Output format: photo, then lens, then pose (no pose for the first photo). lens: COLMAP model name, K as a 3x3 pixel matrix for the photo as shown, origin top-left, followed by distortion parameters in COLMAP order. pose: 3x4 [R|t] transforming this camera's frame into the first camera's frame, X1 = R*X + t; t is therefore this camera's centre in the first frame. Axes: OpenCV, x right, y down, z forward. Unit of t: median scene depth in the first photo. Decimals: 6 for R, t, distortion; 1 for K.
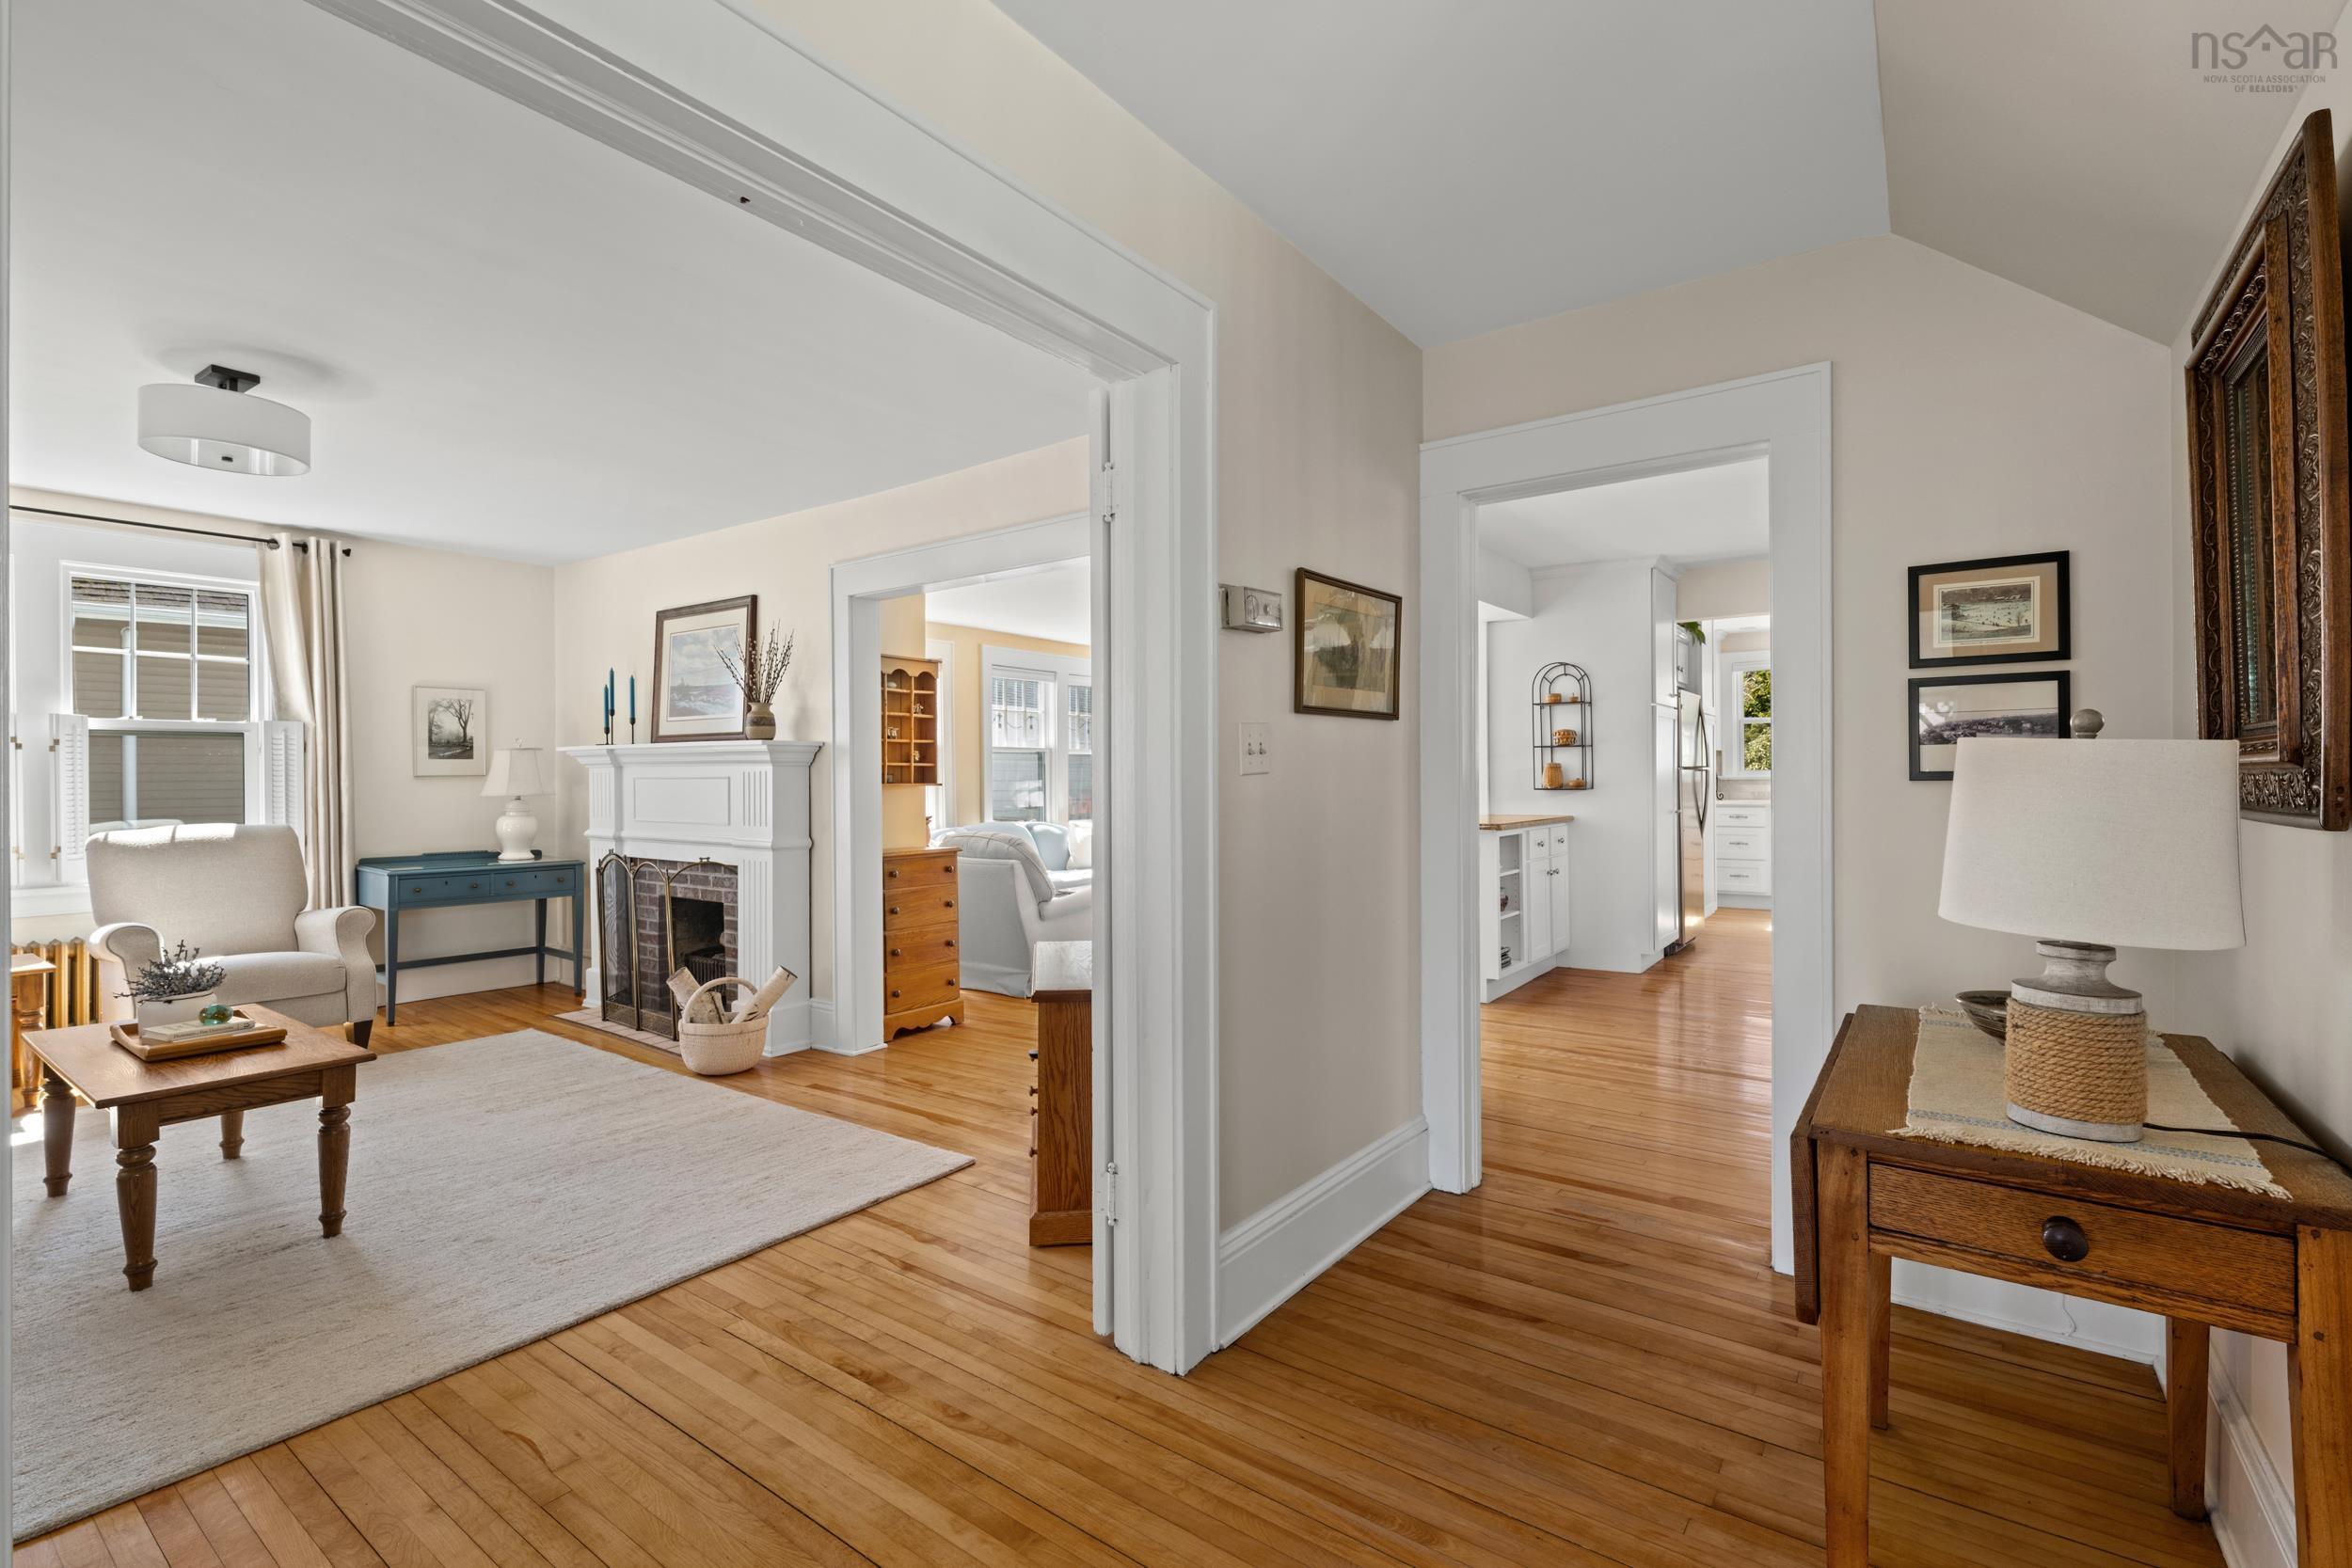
lens RADIAL K [[1065.9, 0, 1175.8], [0, 1065.9, 779.1], [0, 0, 1]] dist [0.001440, -0.000721]
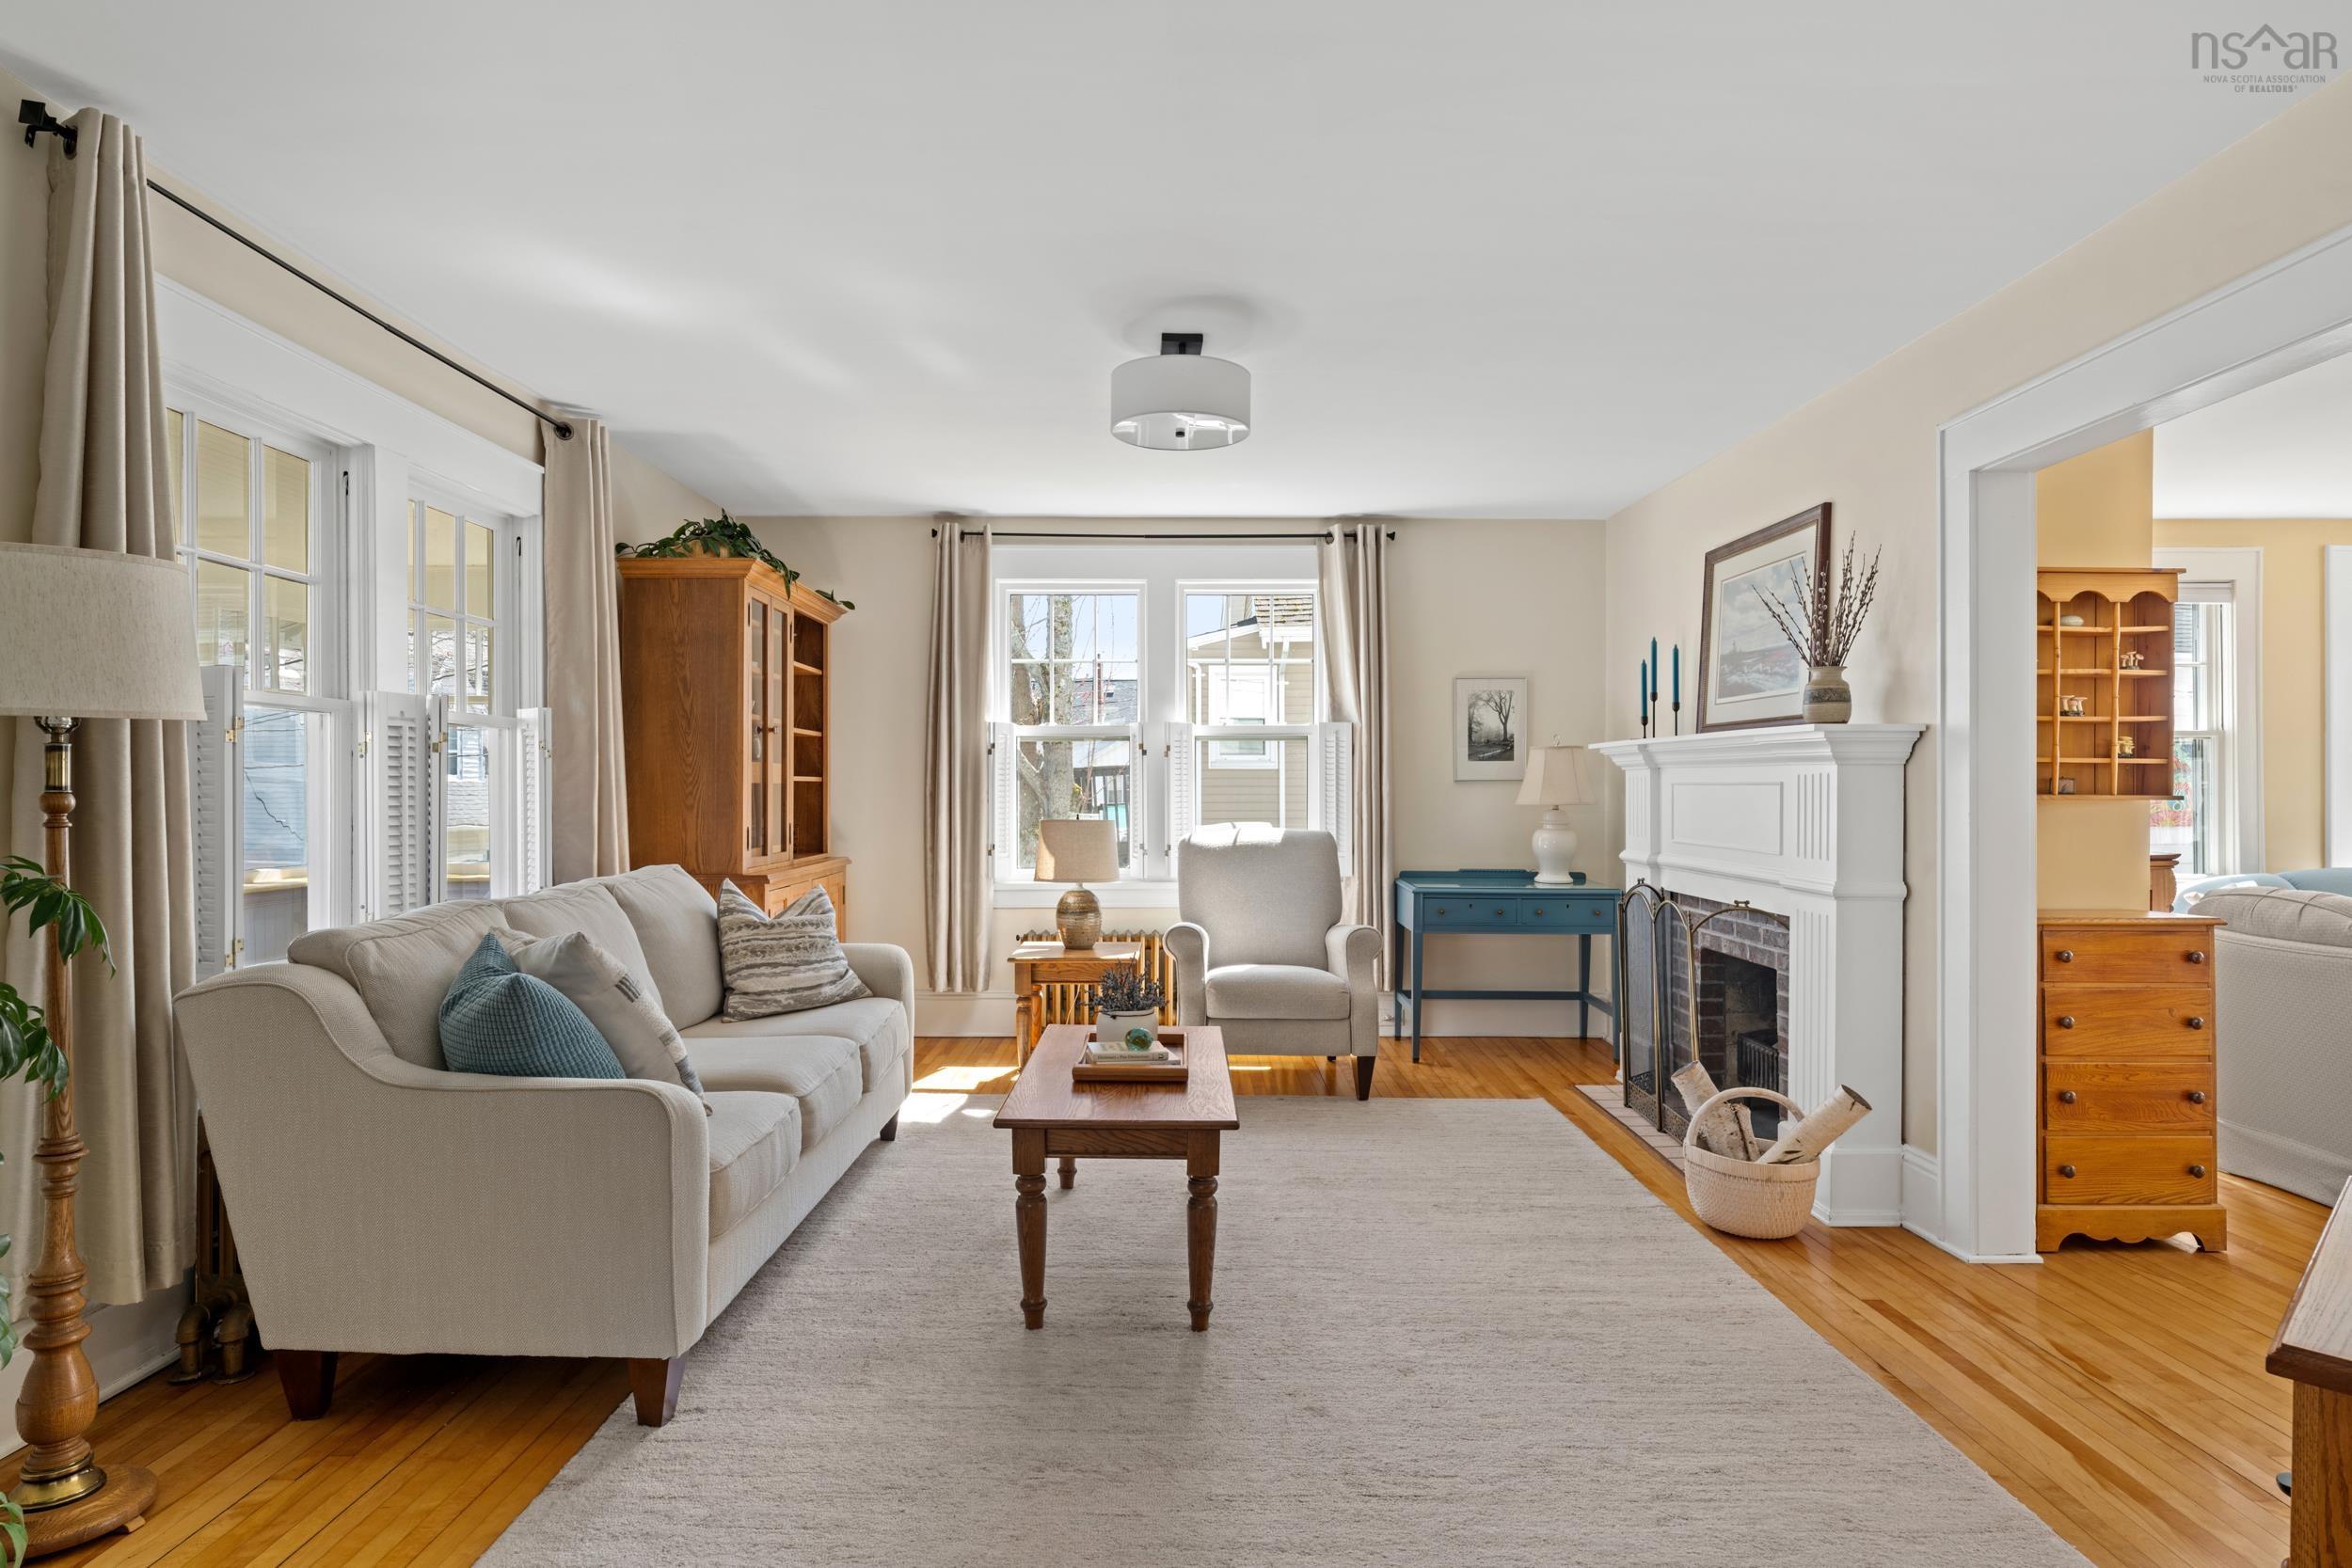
lens RADIAL K [[1271.2, 0, 1181.4], [0, 1271.2, 790.4], [0, 0, 1]] dist [-0.004402, 0.001883]
pose [[0.589910, 0.007607, -0.807433, -0.000333], [-0.005339, 0.999971, 0.005520, 0.000815], [0.807451, 0.001054, 0.589933, 0.224480]]
